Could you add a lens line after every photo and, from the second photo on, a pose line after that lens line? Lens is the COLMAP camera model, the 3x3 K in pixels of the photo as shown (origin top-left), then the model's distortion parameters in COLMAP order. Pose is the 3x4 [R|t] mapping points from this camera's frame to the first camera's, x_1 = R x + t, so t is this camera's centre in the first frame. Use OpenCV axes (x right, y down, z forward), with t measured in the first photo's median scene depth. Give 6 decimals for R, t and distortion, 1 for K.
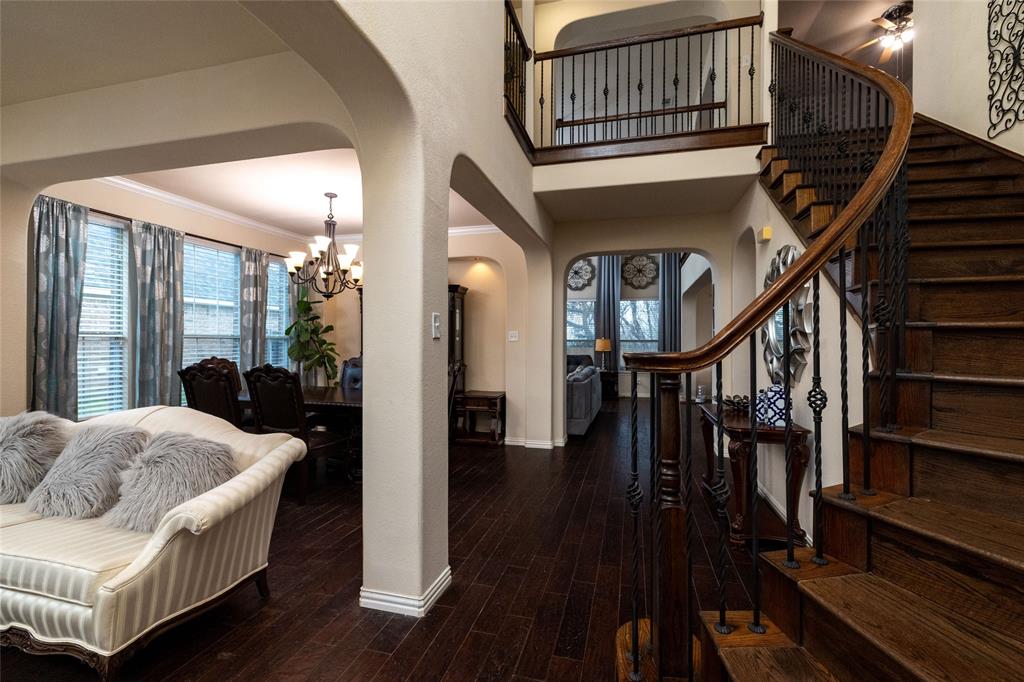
lens RADIAL K [[436.4, 0, 514.0], [0, 436.4, 343.0], [0, 0, 1]] dist [0.001578, 0.000191]
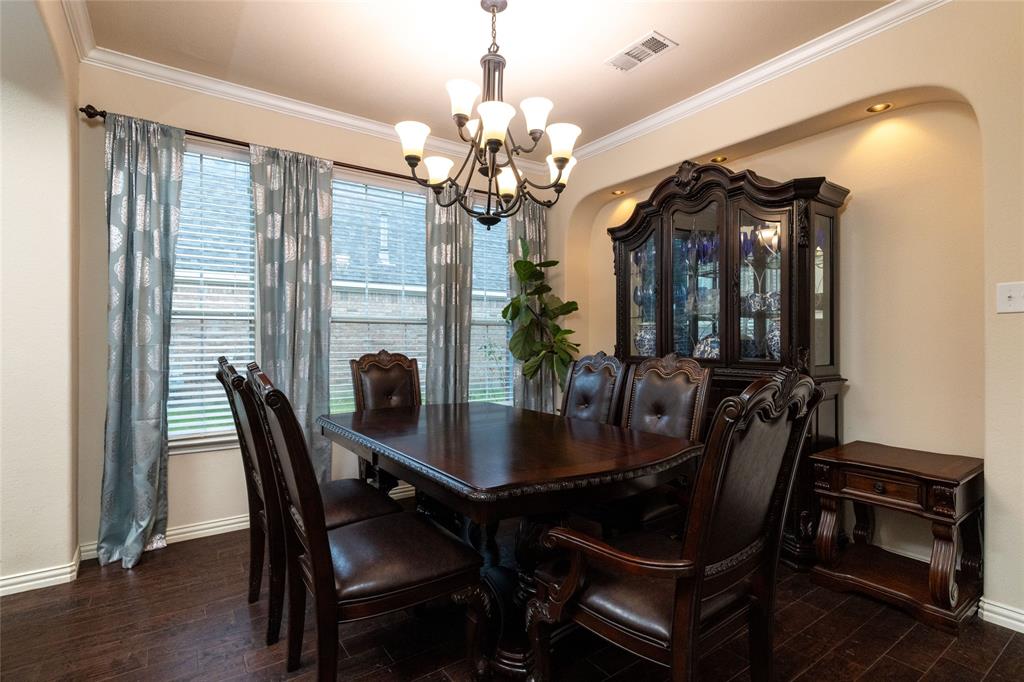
lens RADIAL K [[496.6, 0, 514.8], [0, 496.6, 339.4], [0, 0, 1]] dist [-0.003518, -0.000243]
pose [[0.769815, -0.005415, -0.638244, -0.067914], [0.004039, 0.999985, -0.003613, 0.019324], [0.638254, 0.000203, 0.769826, 0.599903]]
